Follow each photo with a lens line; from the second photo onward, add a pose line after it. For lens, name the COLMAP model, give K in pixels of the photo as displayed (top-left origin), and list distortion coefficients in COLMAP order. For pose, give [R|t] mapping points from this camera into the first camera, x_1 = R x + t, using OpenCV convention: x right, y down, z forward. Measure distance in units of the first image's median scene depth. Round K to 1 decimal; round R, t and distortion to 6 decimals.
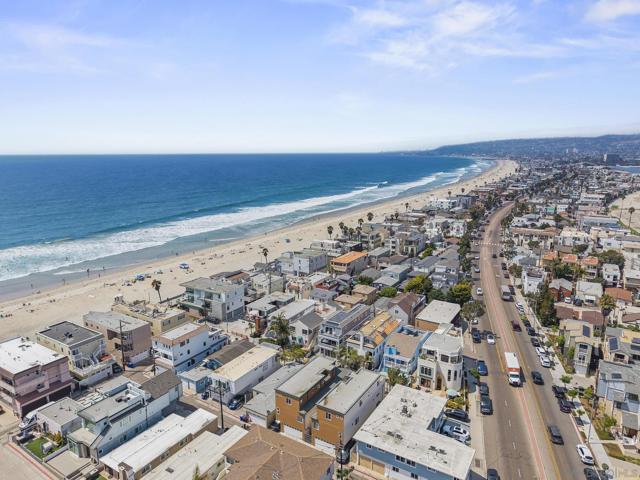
lens RADIAL K [[427.4, 0, 317.5], [0, 427.4, 246.3], [0, 0, 1]] dist [0.038809, -0.037310]
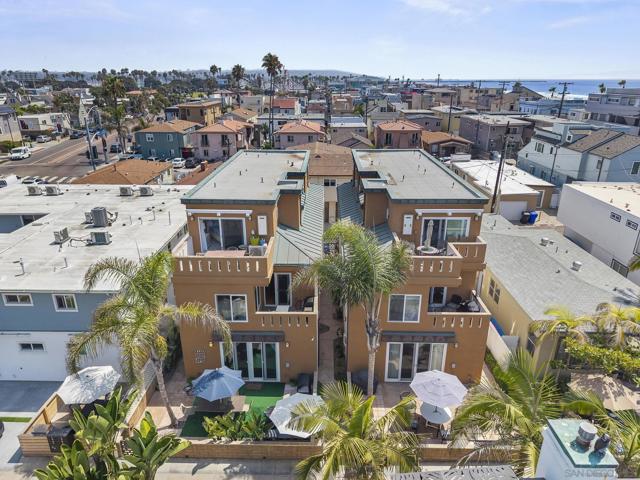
lens RADIAL K [[427.4, 0, 317.5], [0, 427.4, 237.6], [0, 0, 1]] dist [0.038809, -0.037310]
pose [[-0.859863, 0.179607, -0.477888, 0.172613], [-0.111161, 0.847745, 0.518625, 0.153386], [0.498276, 0.499069, -0.708979, 1.041672]]
